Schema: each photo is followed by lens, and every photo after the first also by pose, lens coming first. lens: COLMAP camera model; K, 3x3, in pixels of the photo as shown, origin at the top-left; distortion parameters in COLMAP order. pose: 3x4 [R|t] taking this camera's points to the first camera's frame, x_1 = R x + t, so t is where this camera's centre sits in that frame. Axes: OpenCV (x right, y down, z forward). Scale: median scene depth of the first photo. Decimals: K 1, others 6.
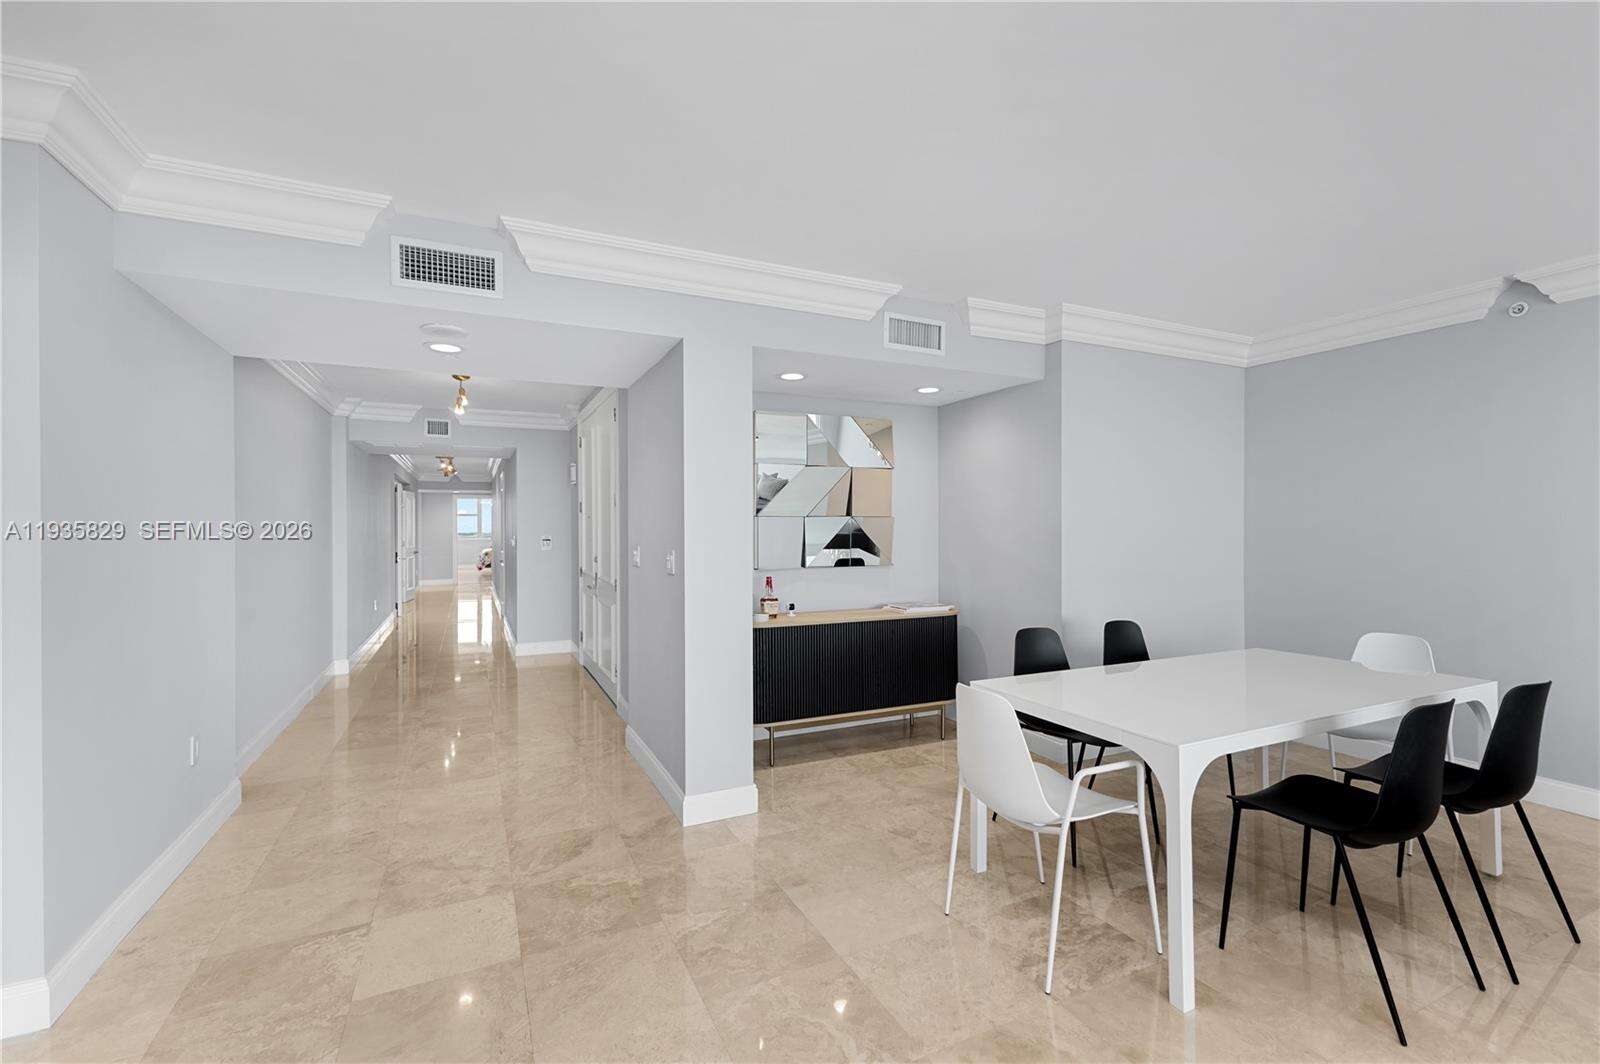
lens RADIAL K [[682.8, 0, 800.0], [0, 682.8, 532.0], [0, 0, 1]] dist [0.001387, 0.000248]
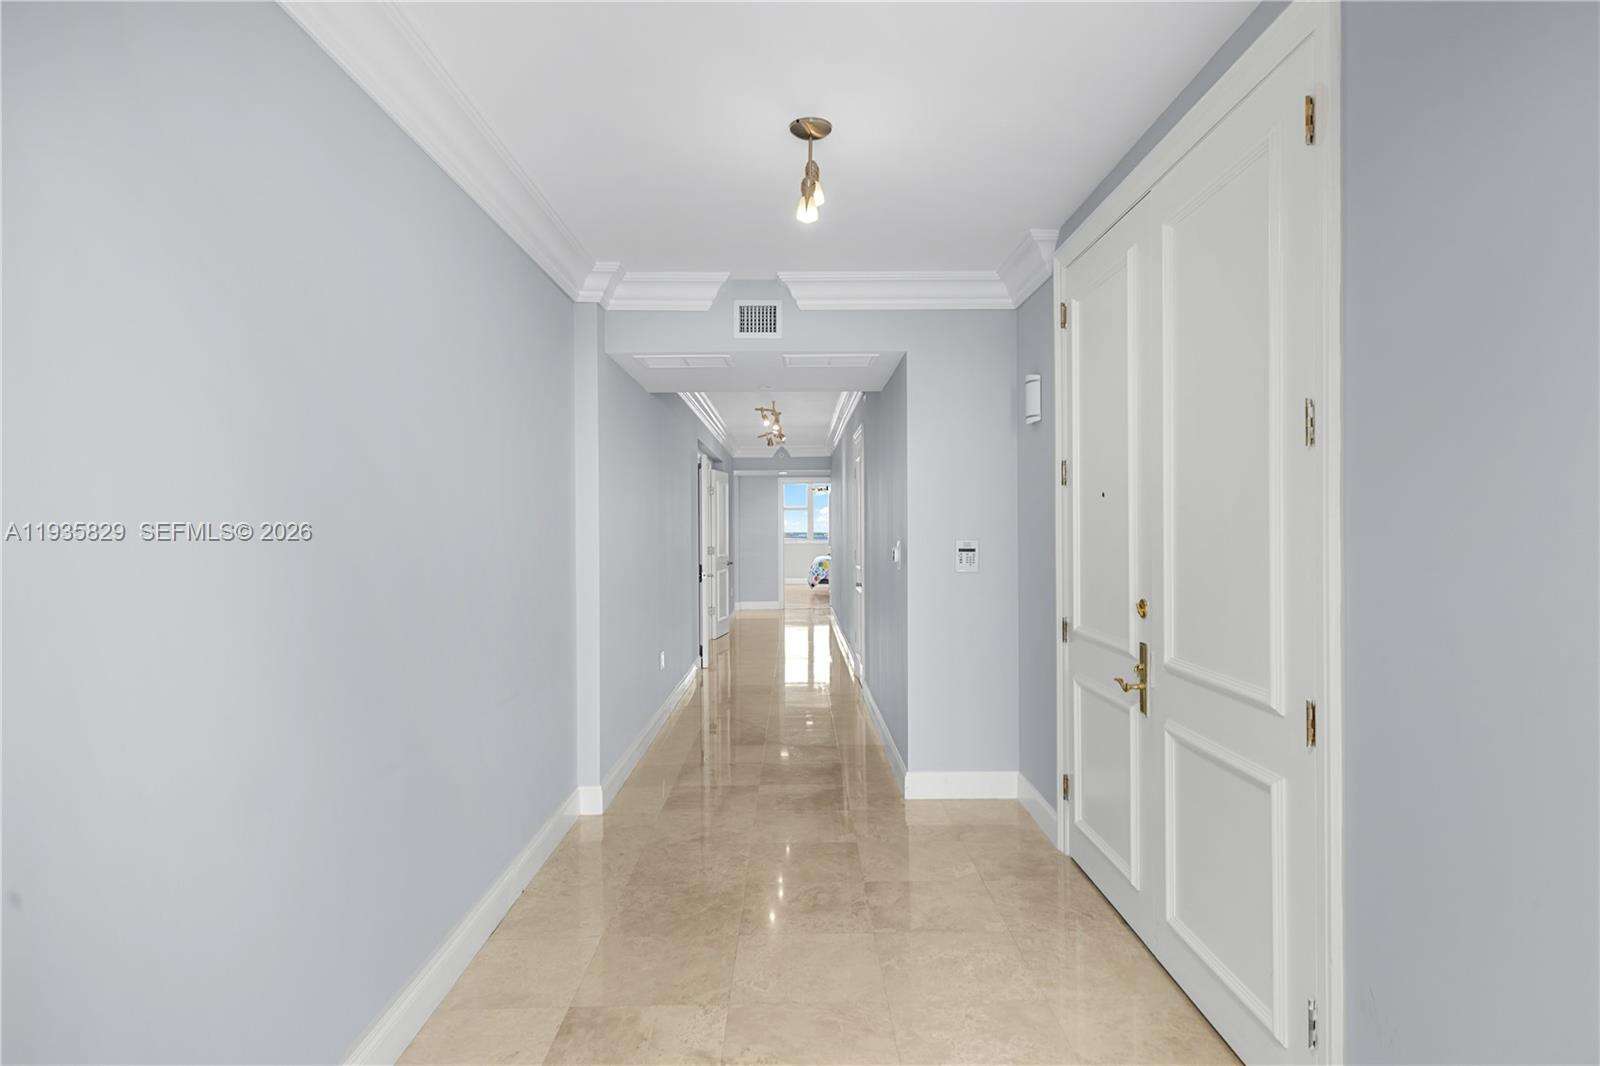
lens RADIAL K [[888.5, 0, 800.0], [0, 888.5, 533.0], [0, 0, 1]] dist [0.000069, -0.000017]
pose [[0.904081, -0.000392, -0.427361, -0.172281], [0.000929, 0.999999, 0.001050, -0.000447], [0.427360, -0.001346, 0.904080, 0.325867]]
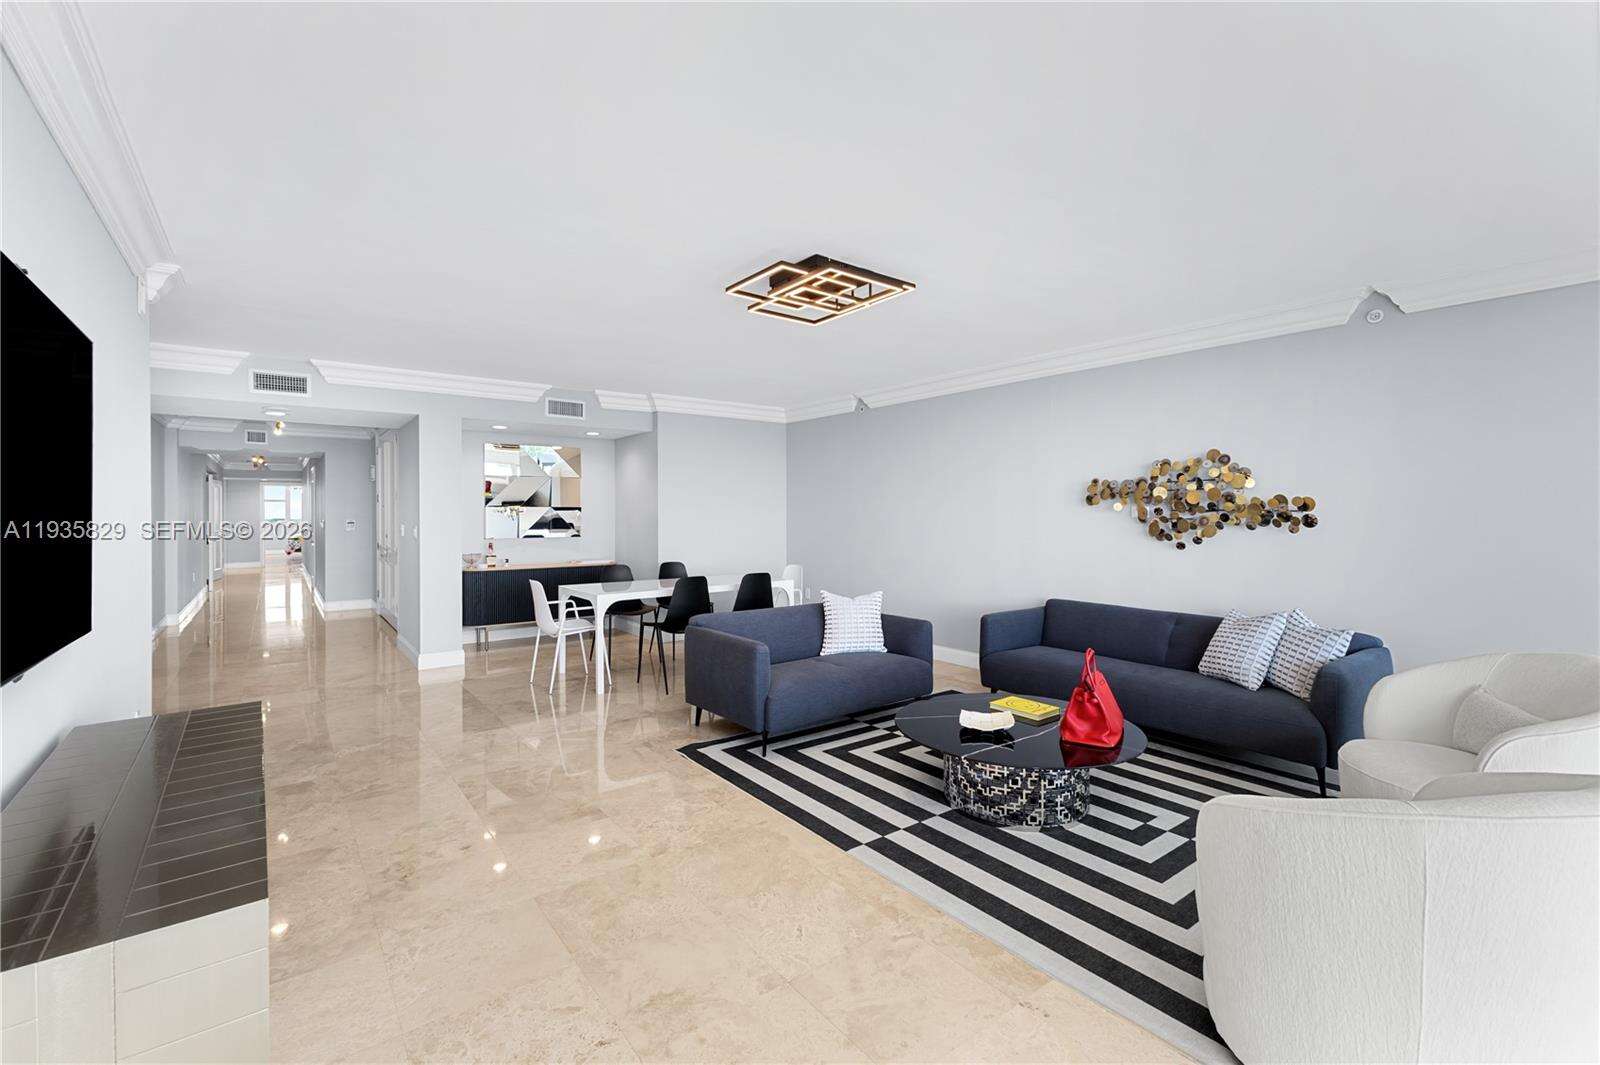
lens RADIAL K [[713.9, 0, 824.9], [0, 713.9, 516.4], [0, 0, 1]] dist [0.008282, -0.000277]
pose [[0.978526, 0.000526, 0.206124, 0.185958], [0.000075, 0.999996, -0.002909, 0.002679], [-0.206124, 0.002862, 0.978522, -0.420164]]
